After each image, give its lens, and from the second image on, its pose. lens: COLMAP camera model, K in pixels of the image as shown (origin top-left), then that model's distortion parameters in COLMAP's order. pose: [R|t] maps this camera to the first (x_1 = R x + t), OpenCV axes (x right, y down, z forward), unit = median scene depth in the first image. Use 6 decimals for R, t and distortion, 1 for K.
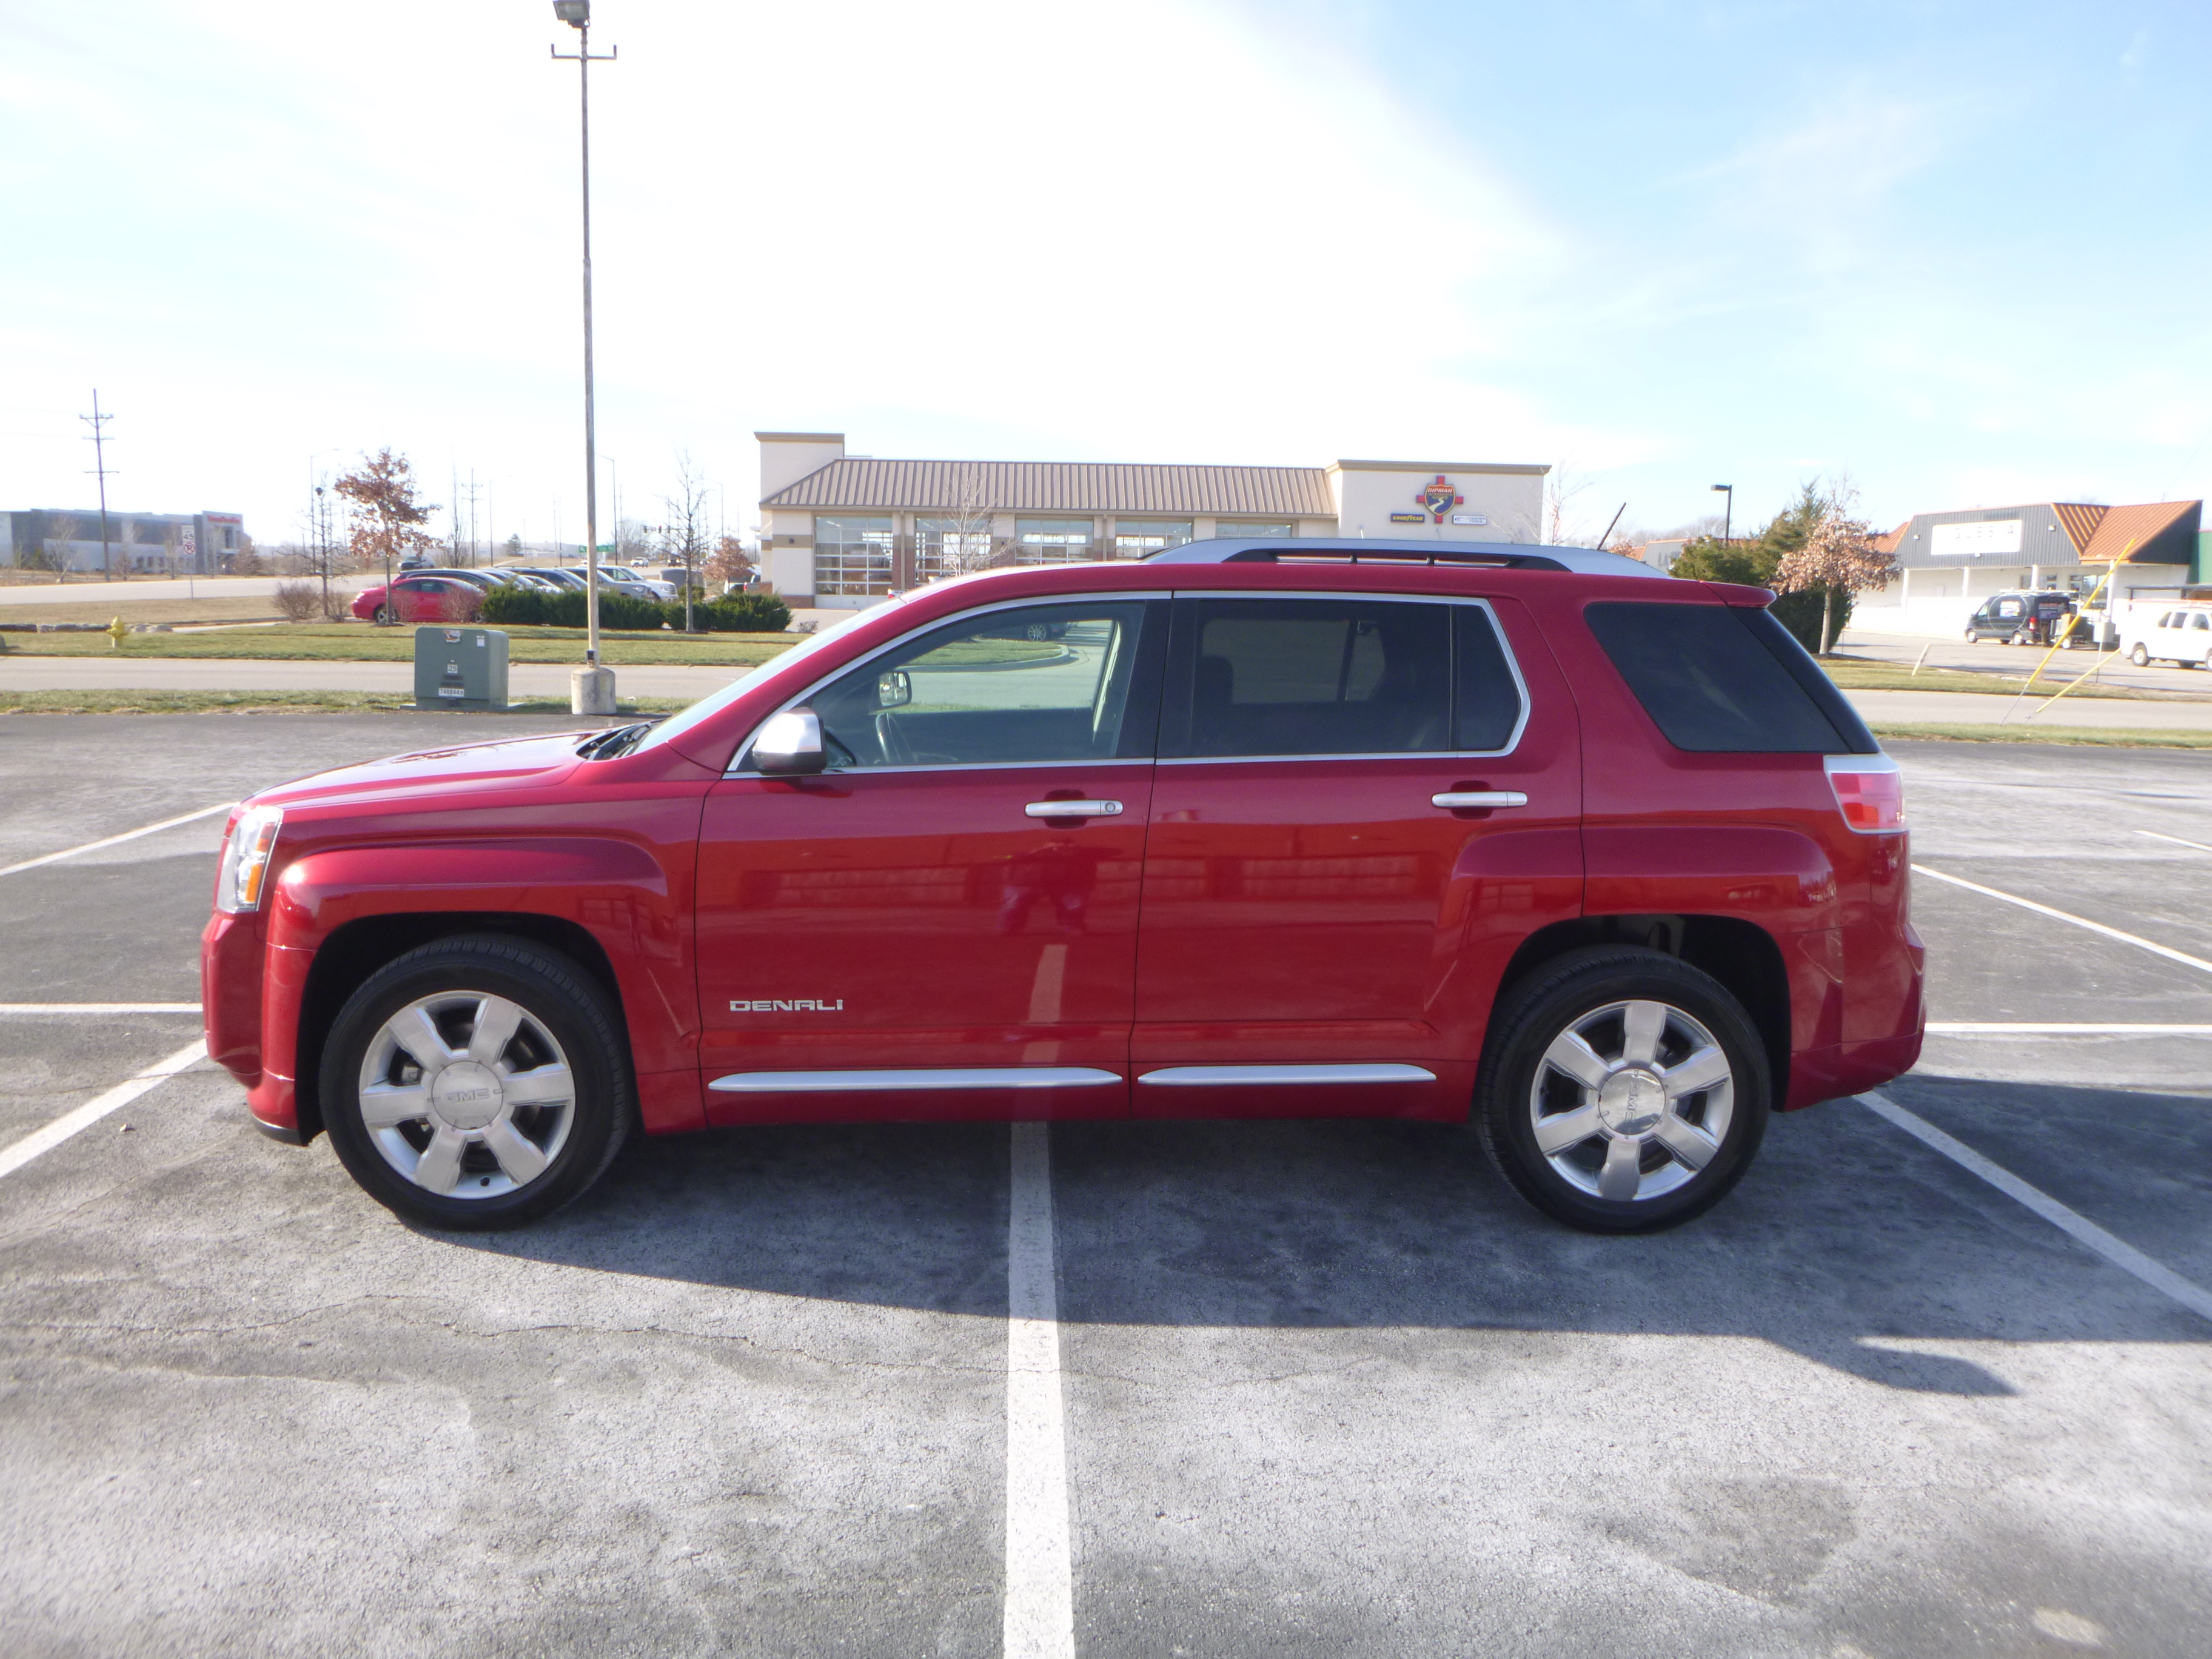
lens RADIAL K [[1653.6, 0, 1103.2], [0, 1653.6, 870.2], [0, 0, 1]] dist [-0.038259, -0.008147]
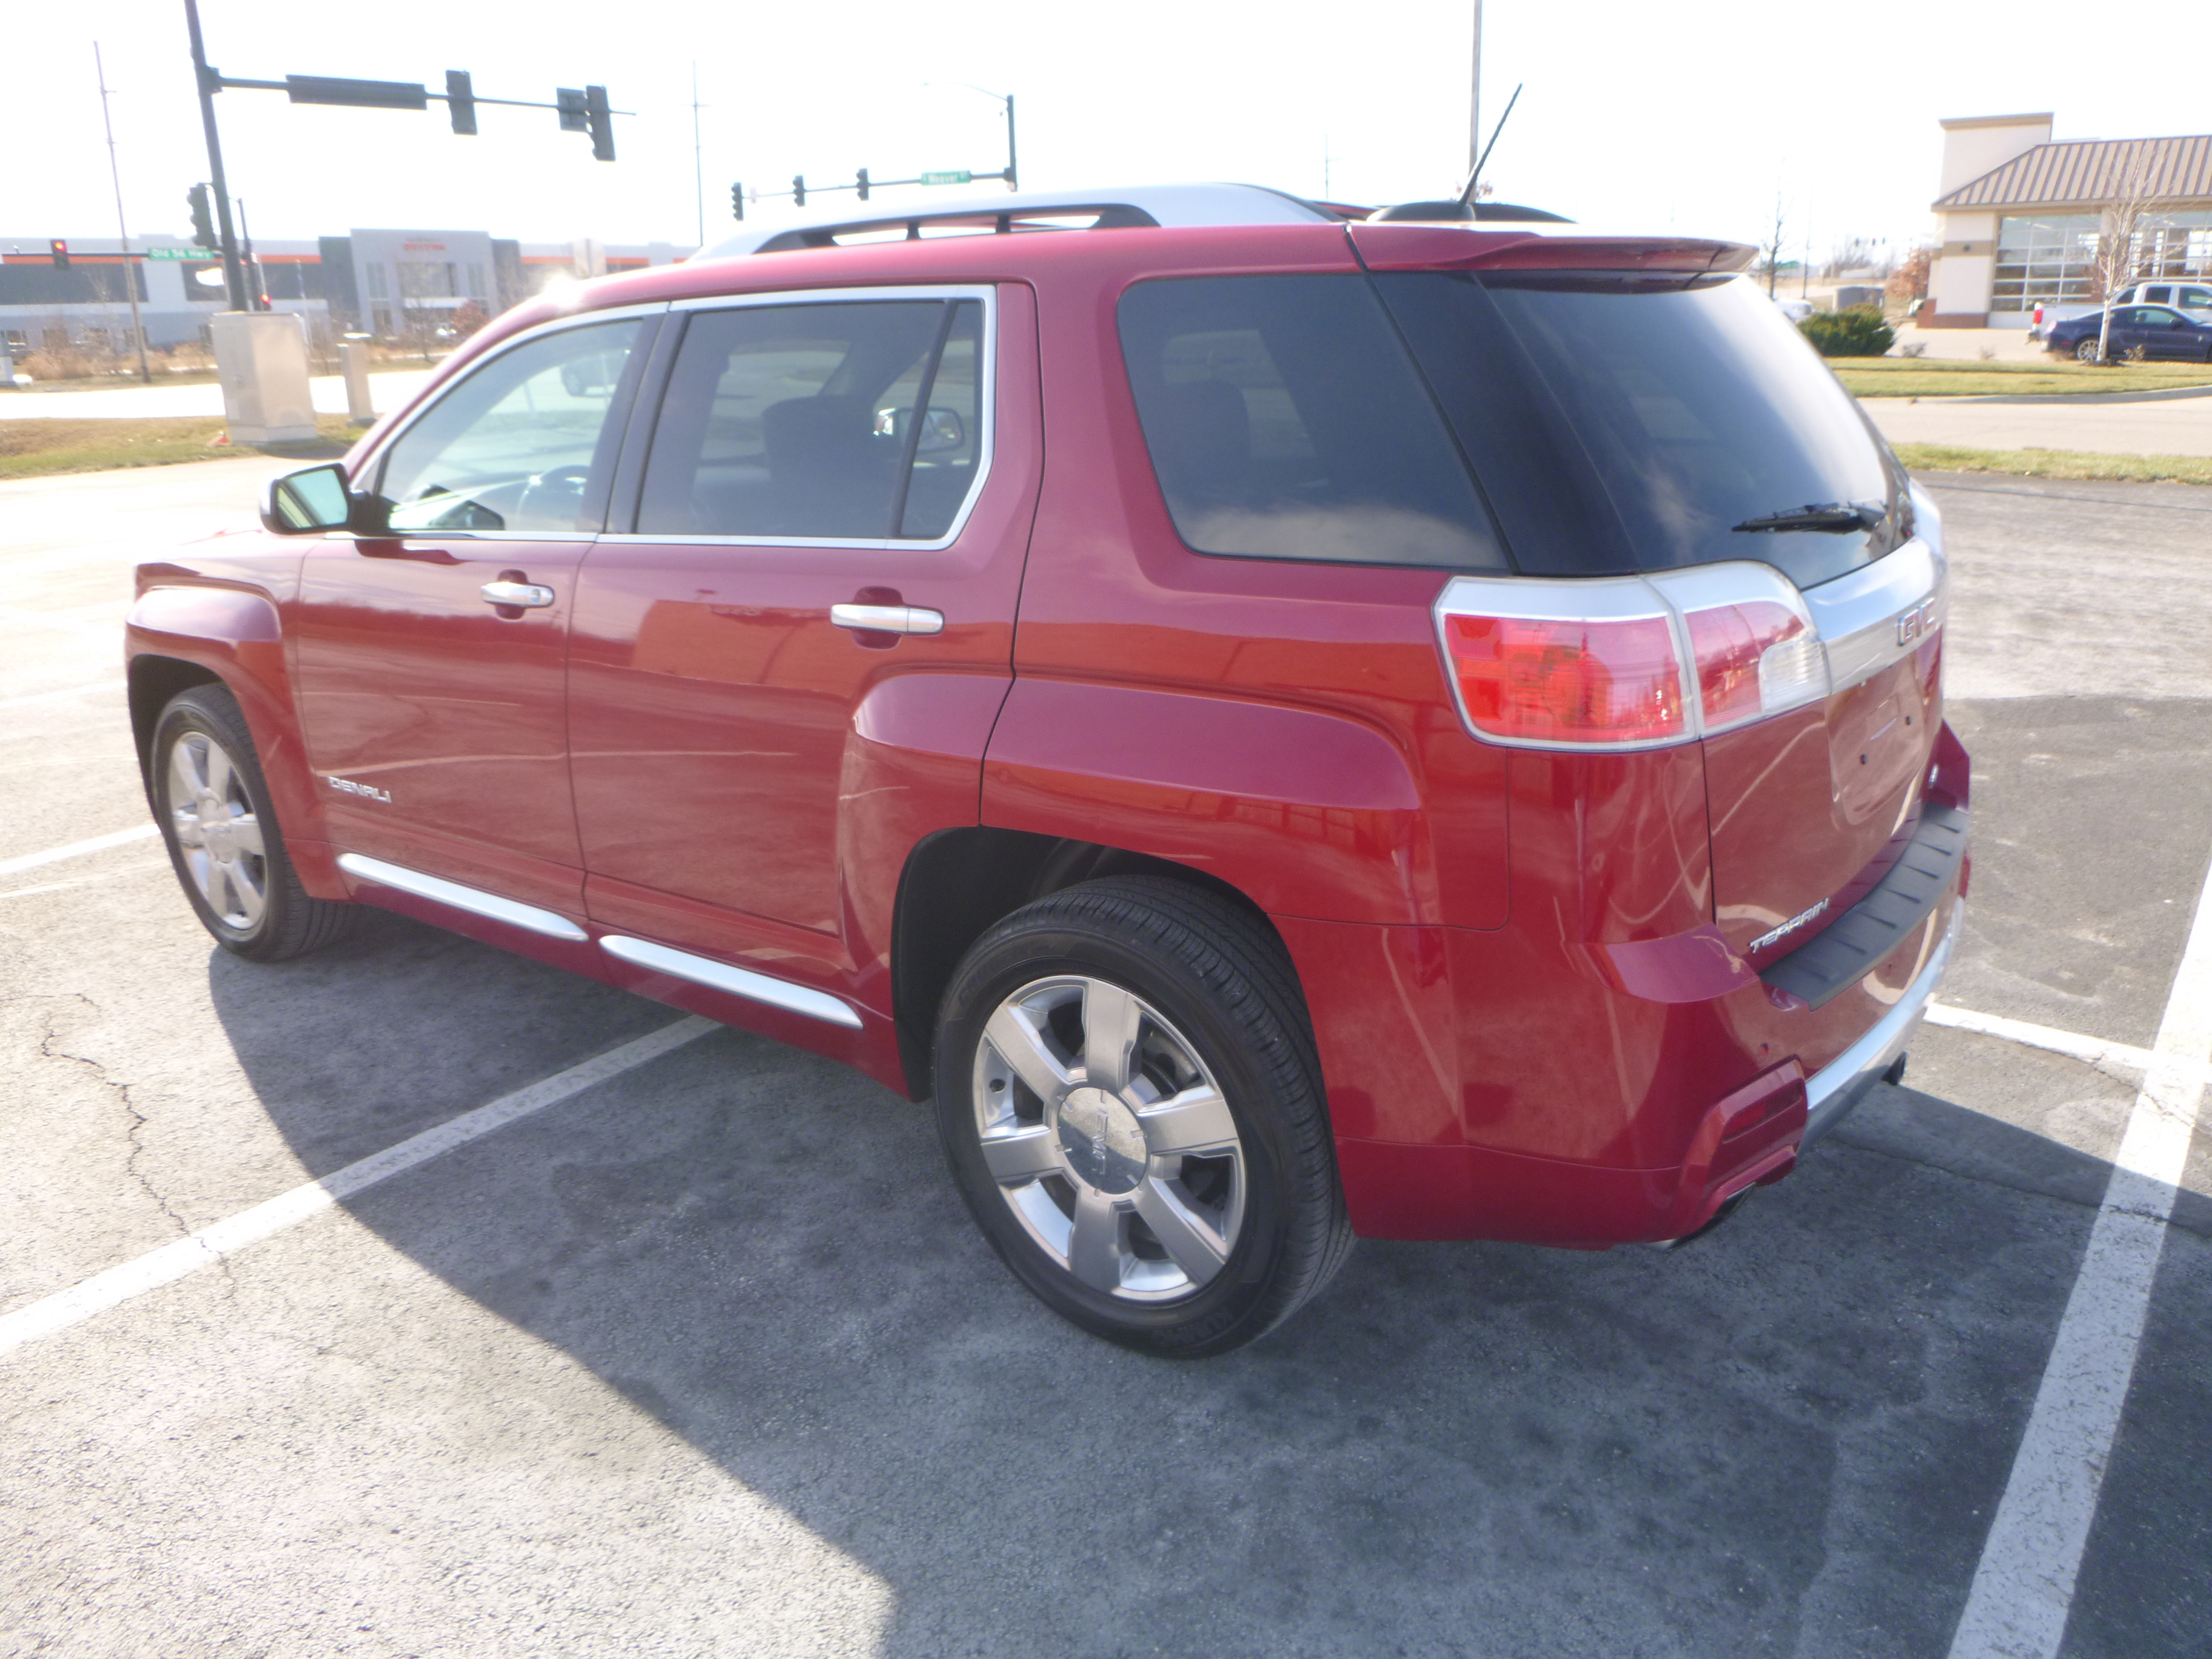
lens RADIAL K [[1655.4, 0, 1106.0], [0, 1655.4, 829.5], [0, 0, 1]] dist [-0.032688, -0.004271]
pose [[0.762220, 0.155229, -0.628430, 0.648739], [-0.069937, 0.984887, 0.158451, -0.063565], [0.643529, -0.076824, 0.761557, 0.519580]]
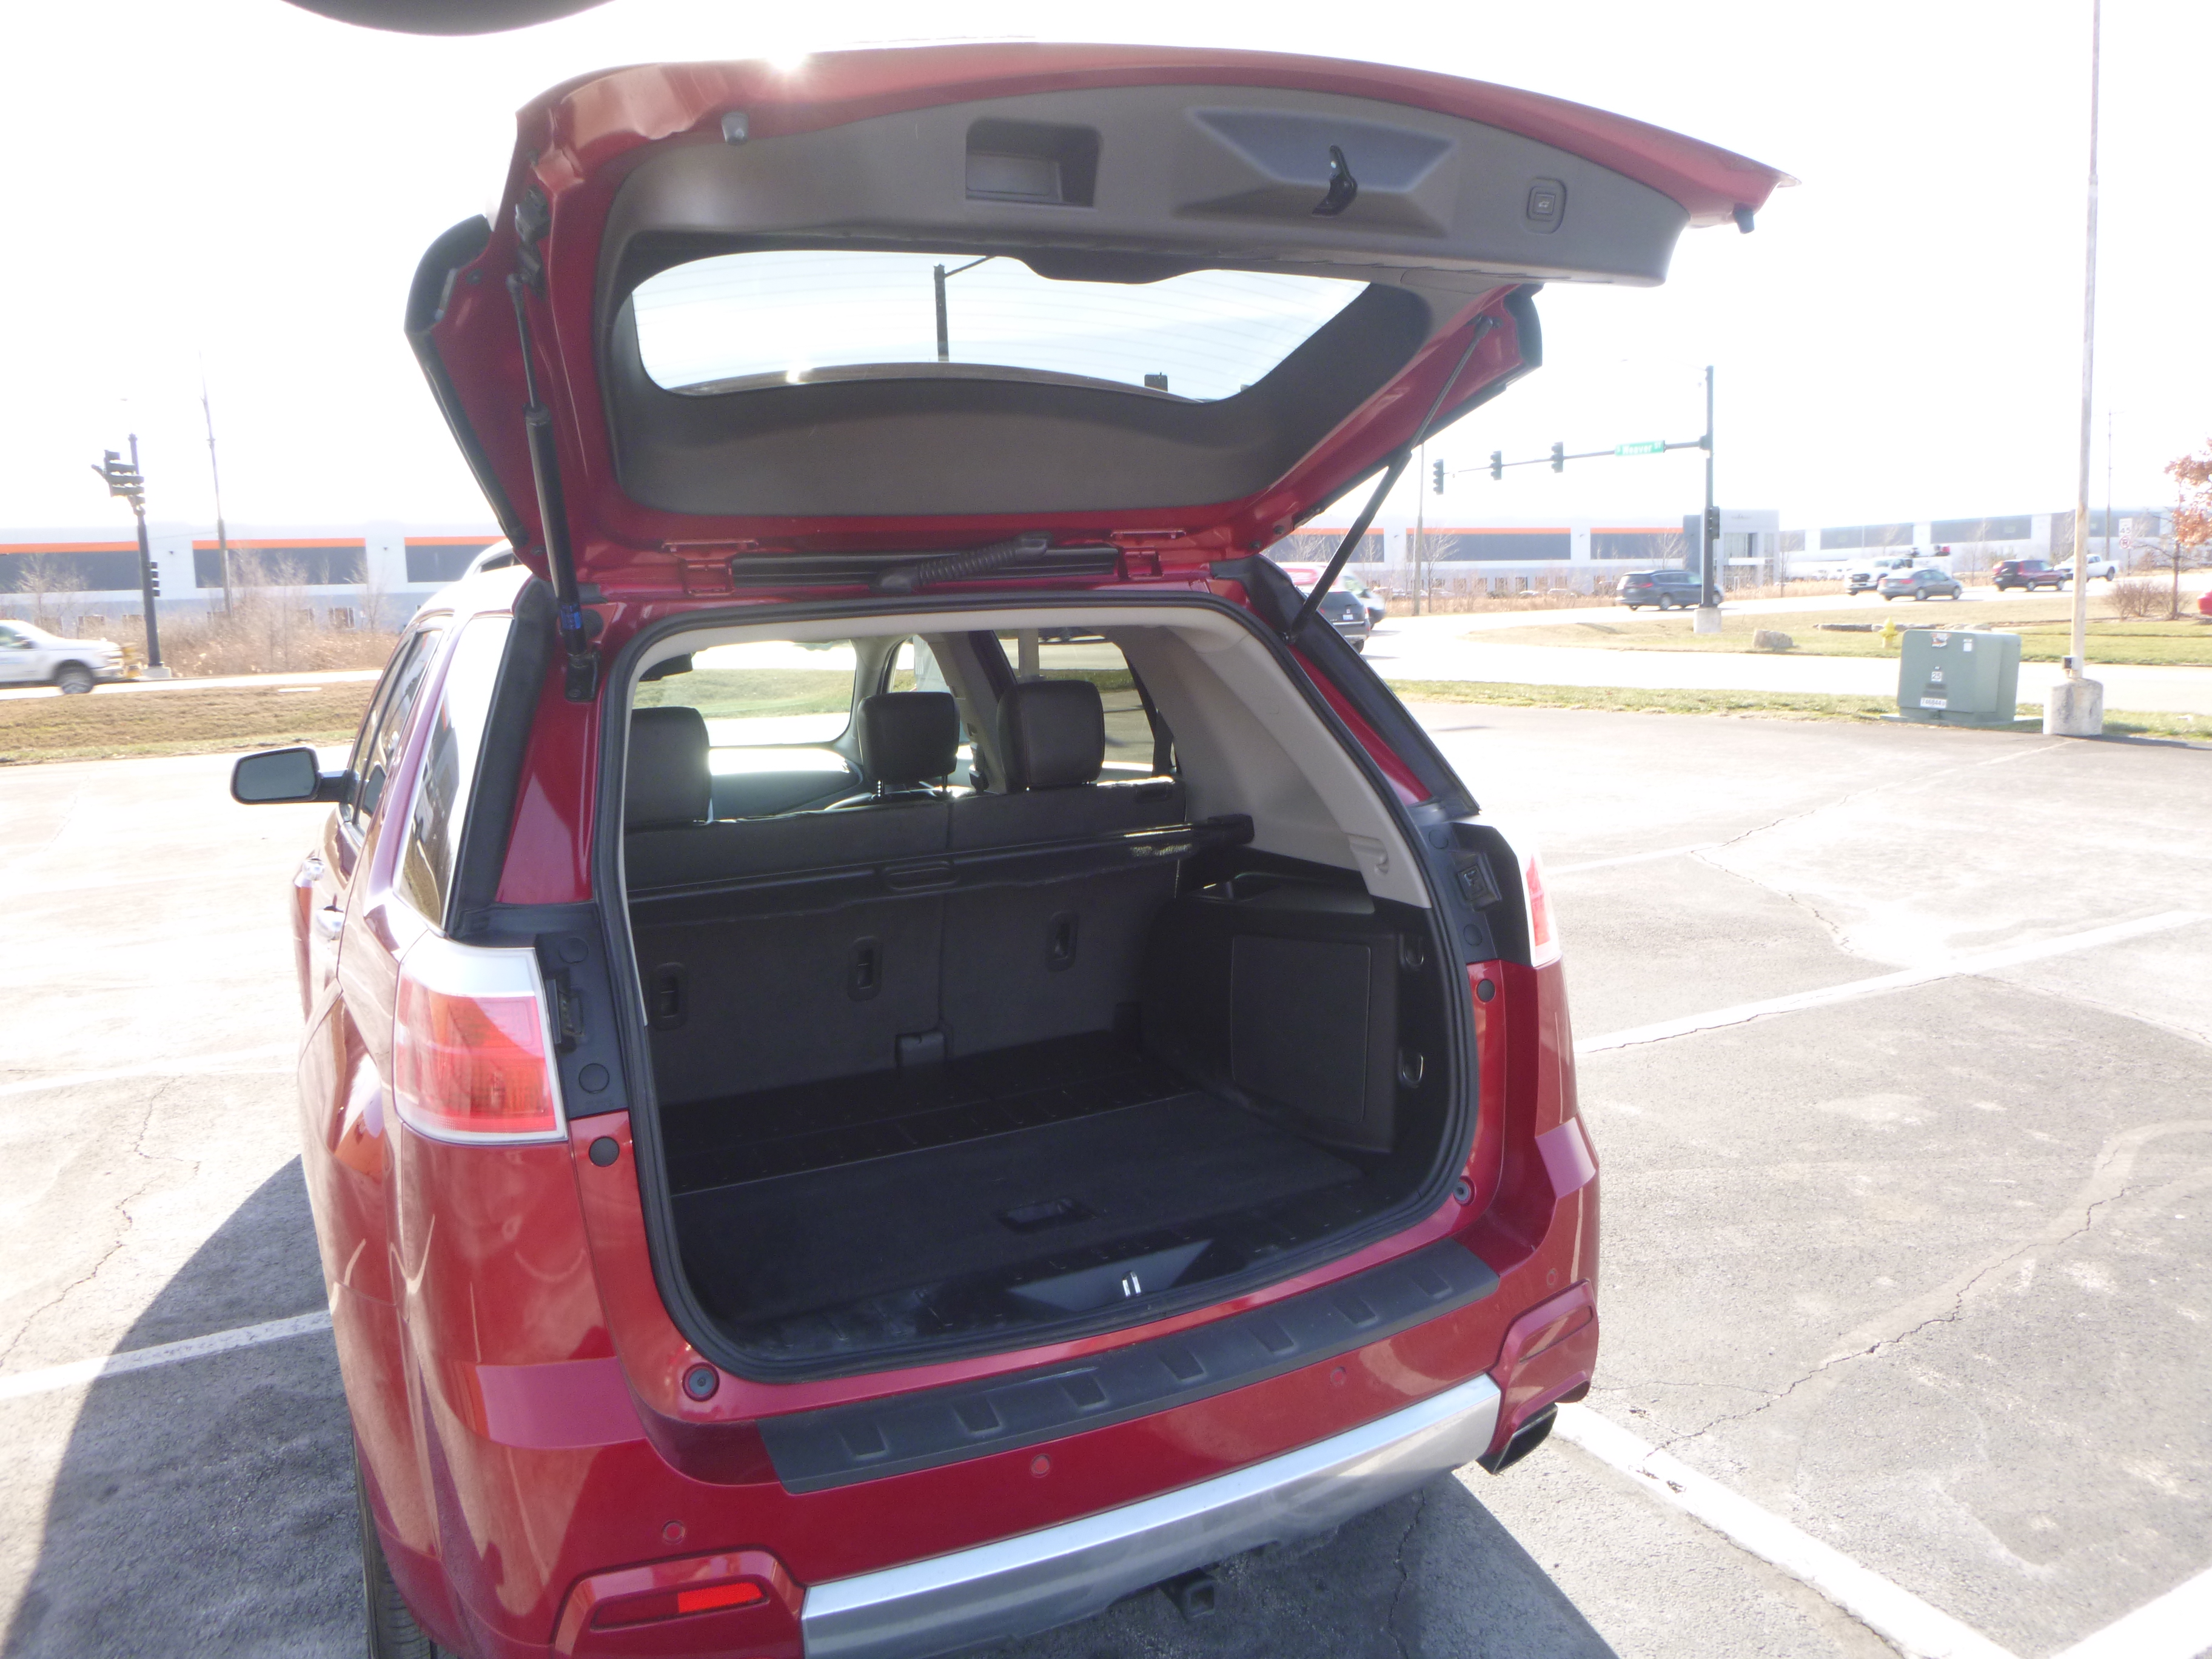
lens RADIAL K [[1628.8, 0, 1106.0], [0, 1628.8, 829.5], [0, 0, 1]] dist [-0.031889, 0.000933]
pose [[0.417189, 0.091924, -0.904159, 0.884519], [-0.110730, 0.992601, 0.049824, -0.137843], [0.902049, 0.079332, 0.424281, 0.923422]]
